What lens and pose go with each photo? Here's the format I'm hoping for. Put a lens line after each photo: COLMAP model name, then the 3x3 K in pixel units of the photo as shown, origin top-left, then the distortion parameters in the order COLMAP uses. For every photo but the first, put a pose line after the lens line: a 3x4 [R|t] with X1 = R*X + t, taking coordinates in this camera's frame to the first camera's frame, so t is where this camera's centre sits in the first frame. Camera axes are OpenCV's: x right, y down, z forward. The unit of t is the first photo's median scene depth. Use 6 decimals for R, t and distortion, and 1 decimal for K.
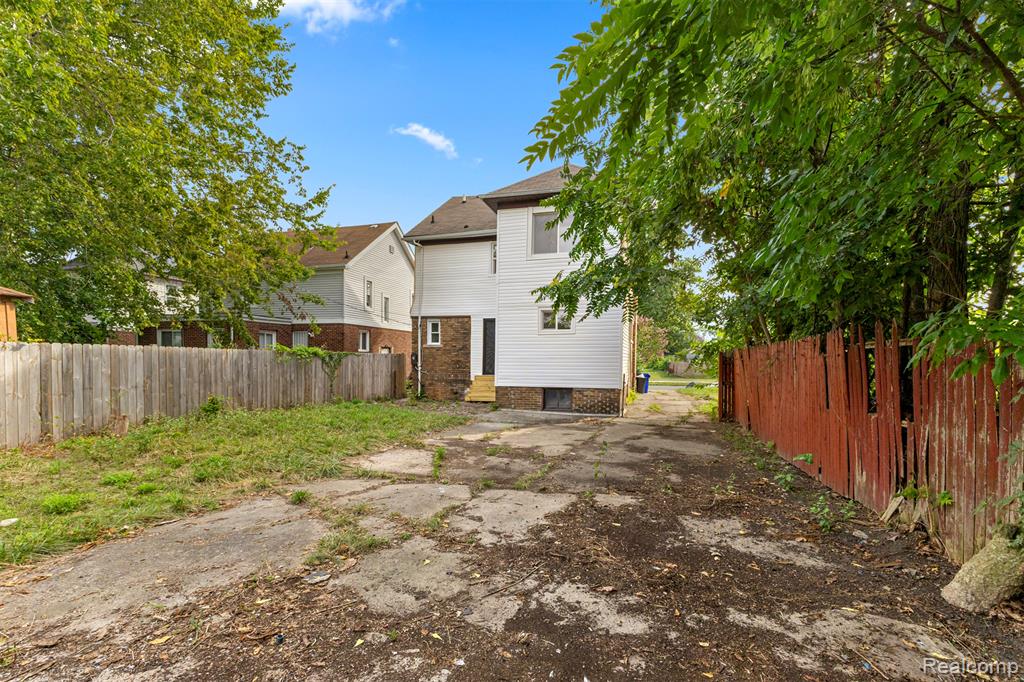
lens RADIAL K [[447.0, 0, 517.0], [0, 447.0, 359.6], [0, 0, 1]] dist [0.010911, 0.000139]
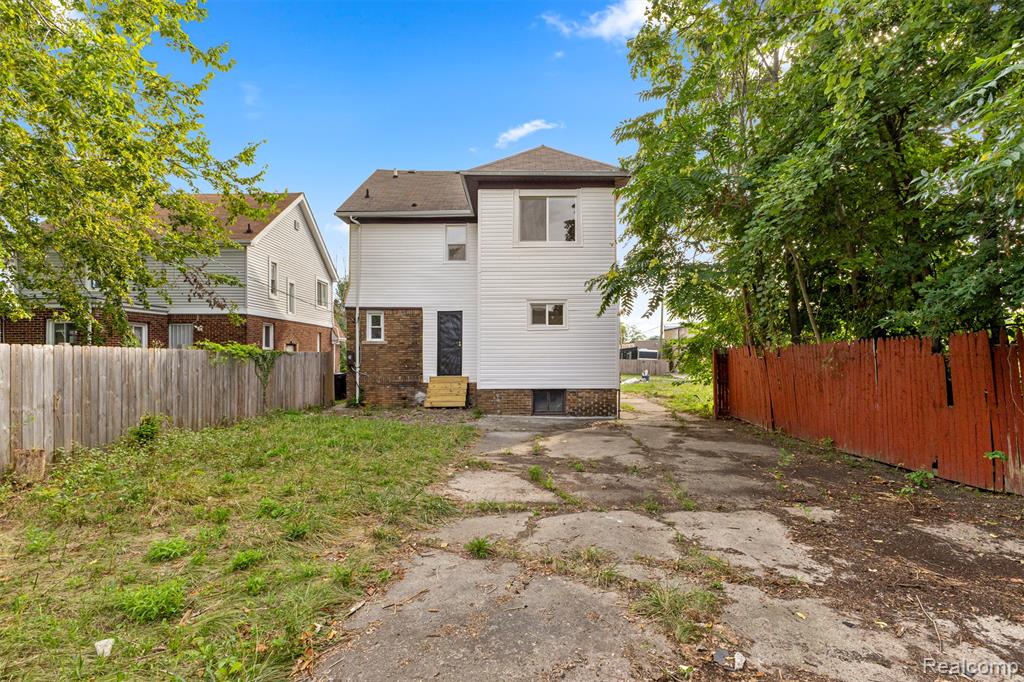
lens RADIAL K [[483.8, 0, 508.2], [0, 483.8, 344.8], [0, 0, 1]] dist [0.007996, -0.002640]
pose [[0.963973, -0.002116, 0.265990, -0.274512], [0.008118, 0.999737, -0.021469, -0.007541], [-0.265875, 0.022855, 0.963737, 0.080525]]
